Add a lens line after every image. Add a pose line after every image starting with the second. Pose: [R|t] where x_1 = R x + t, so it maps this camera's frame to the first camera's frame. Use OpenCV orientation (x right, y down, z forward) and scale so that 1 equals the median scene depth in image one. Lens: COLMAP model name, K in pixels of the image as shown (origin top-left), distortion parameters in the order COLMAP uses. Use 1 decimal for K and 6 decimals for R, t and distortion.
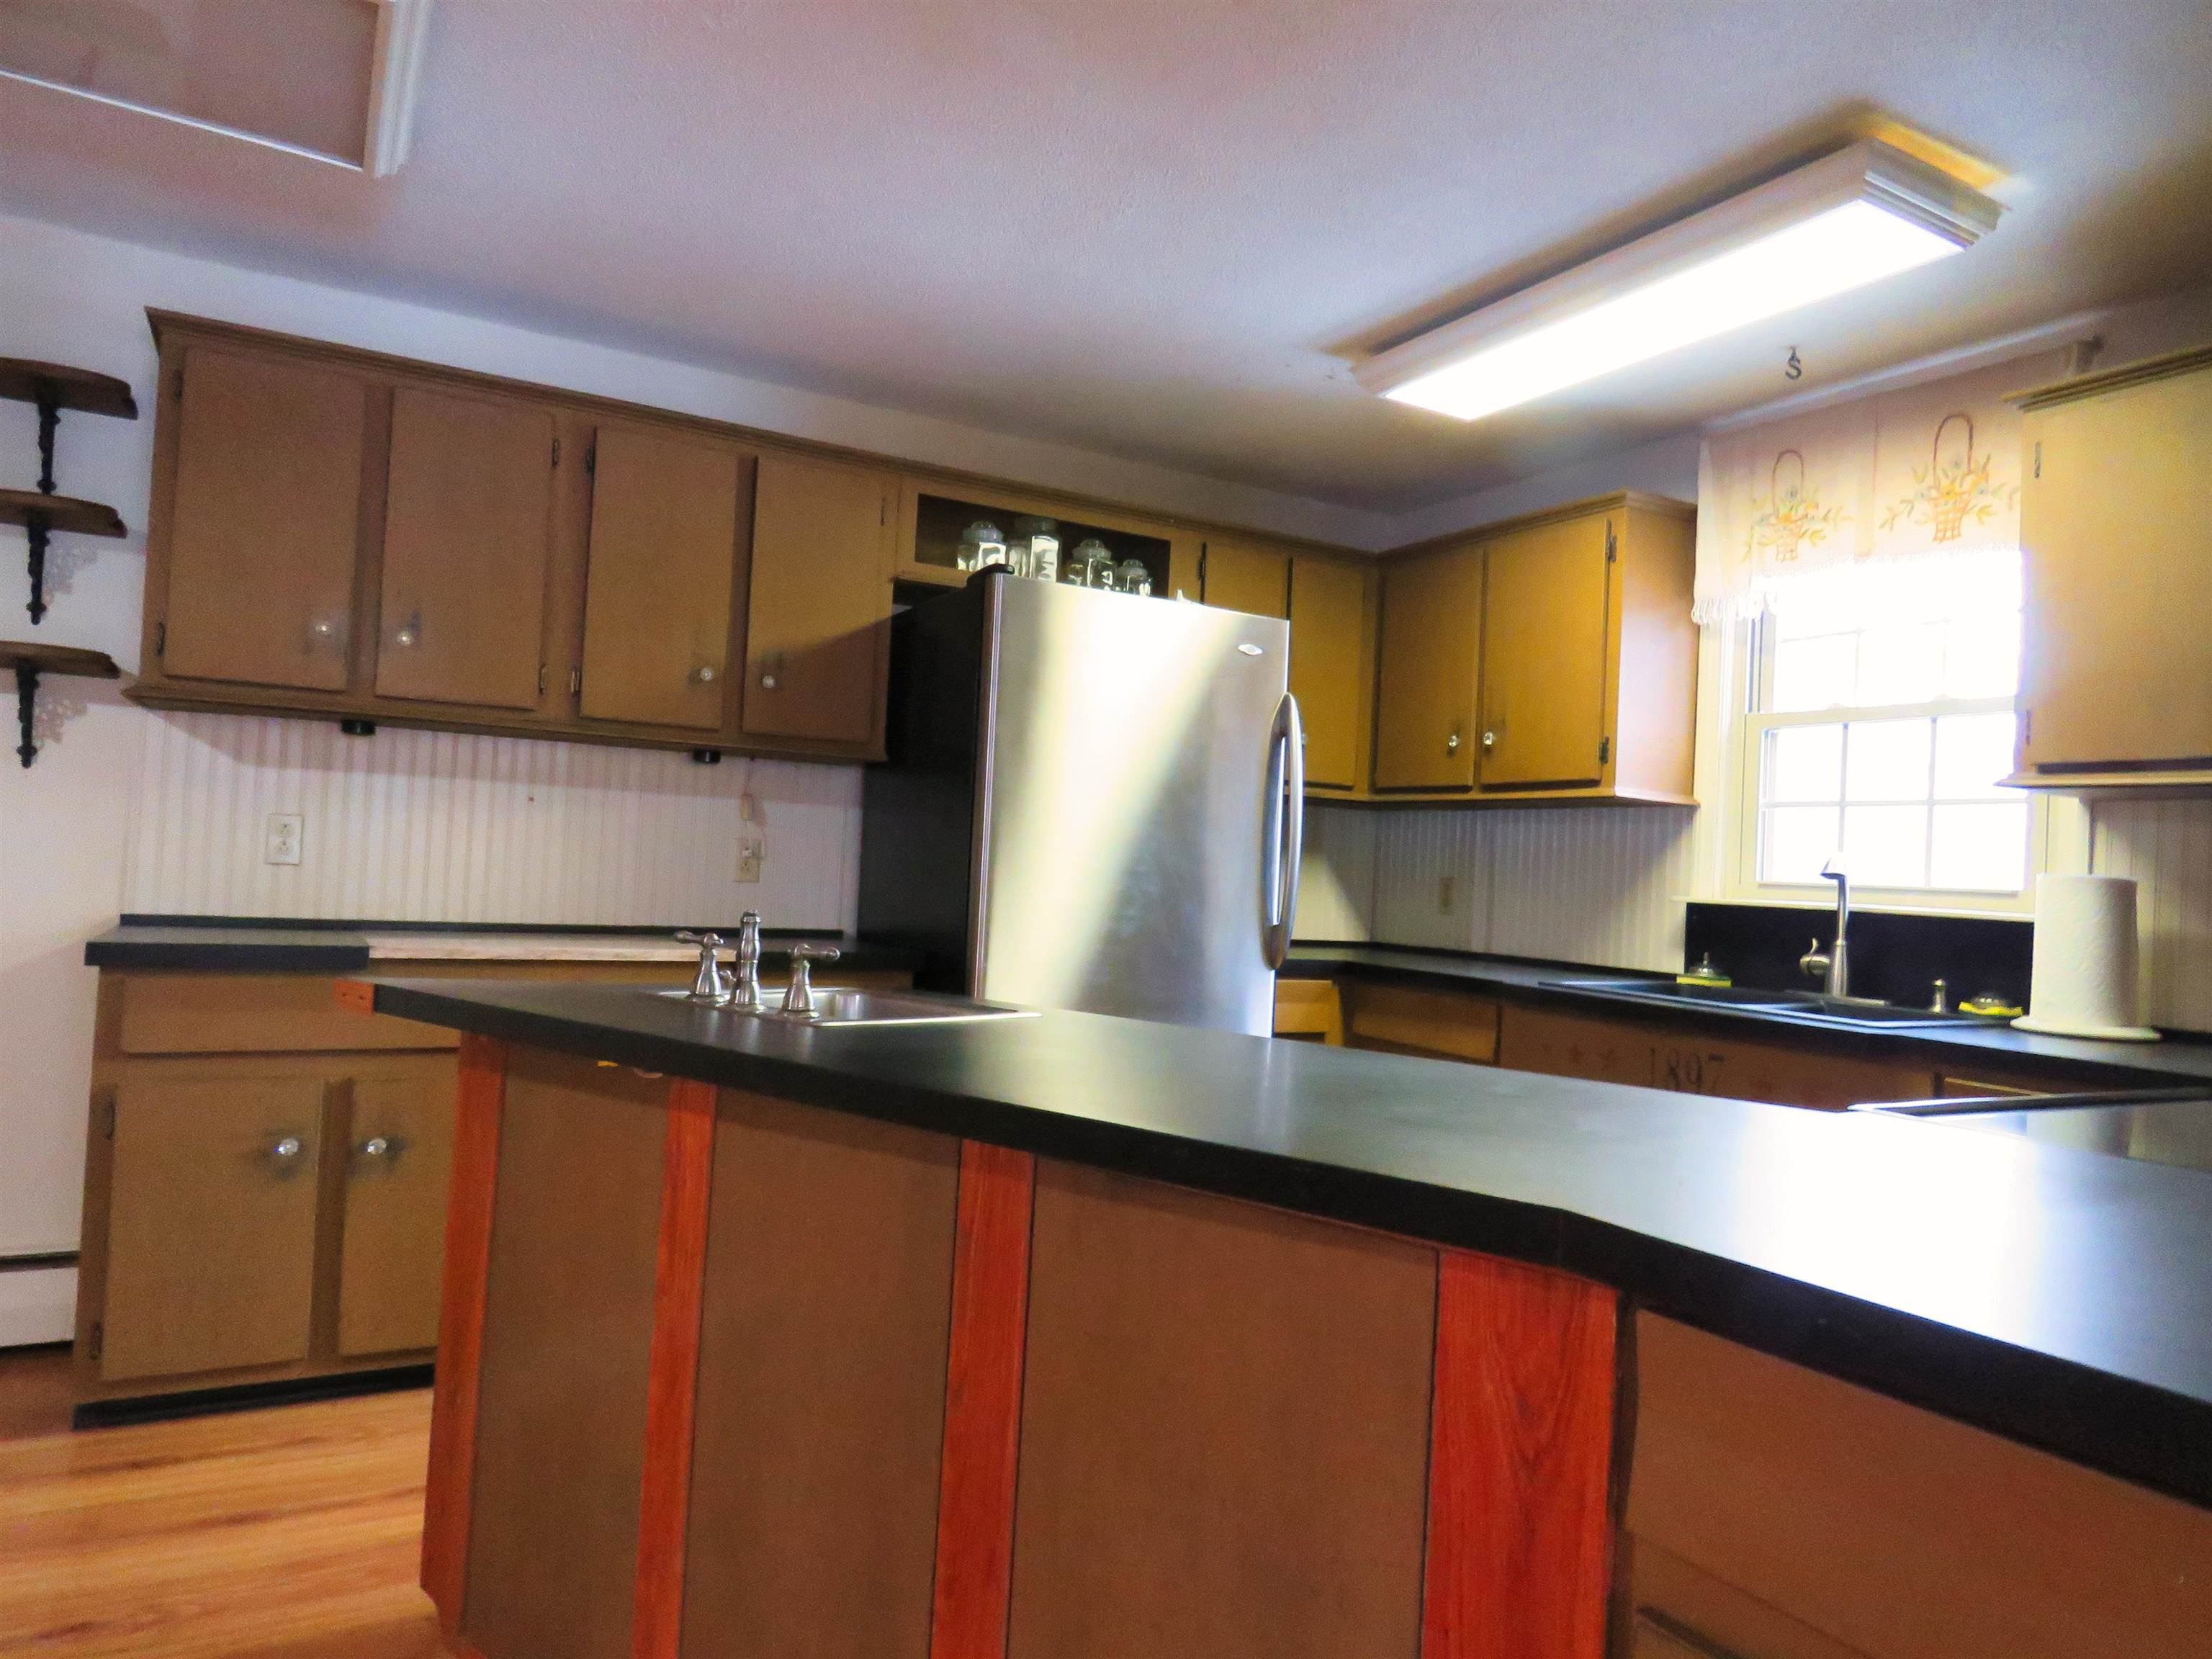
lens RADIAL K [[1418.5, 0, 1106.0], [0, 1418.5, 829.5], [0, 0, 1]] dist [-0.000983, 0.003768]
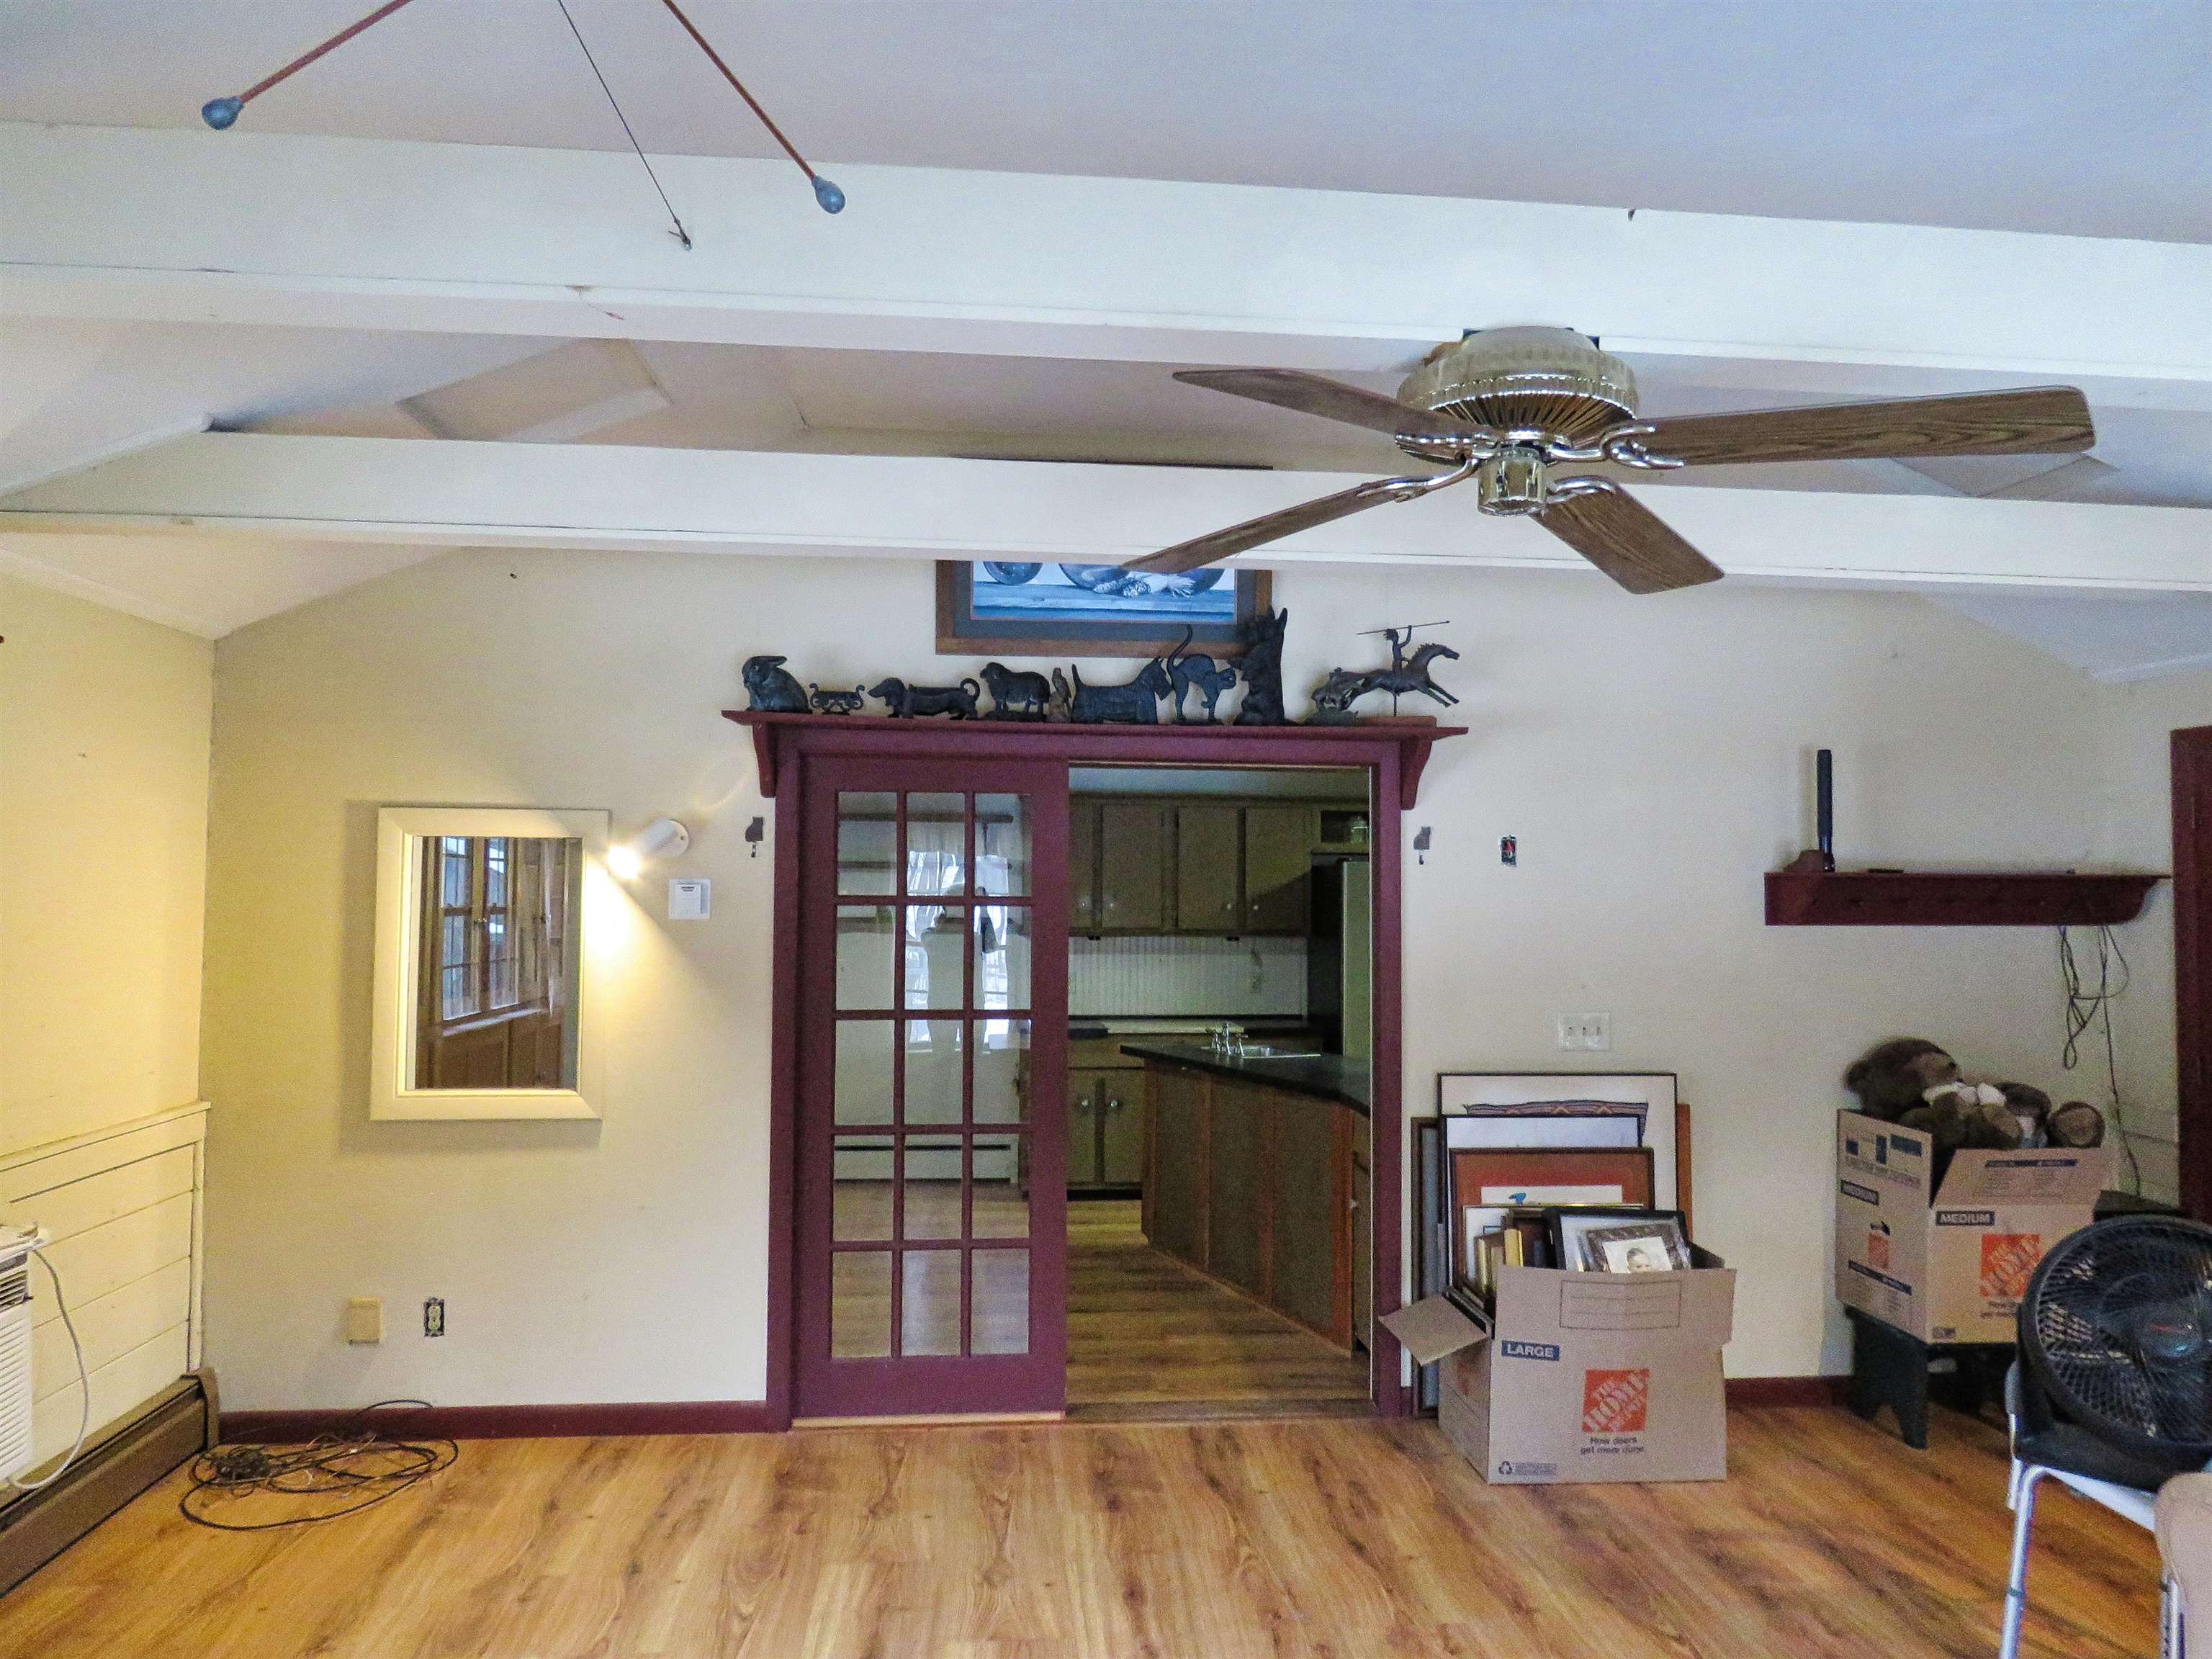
lens RADIAL K [[1418.5, 0, 1106.0], [0, 1418.5, 829.5], [0, 0, 1]] dist [-0.000983, 0.003768]
pose [[0.909492, -0.061205, -0.411192, 0.493369], [0.049844, 0.998022, -0.038306, -0.156094], [0.412723, 0.014344, 0.910744, -1.184949]]
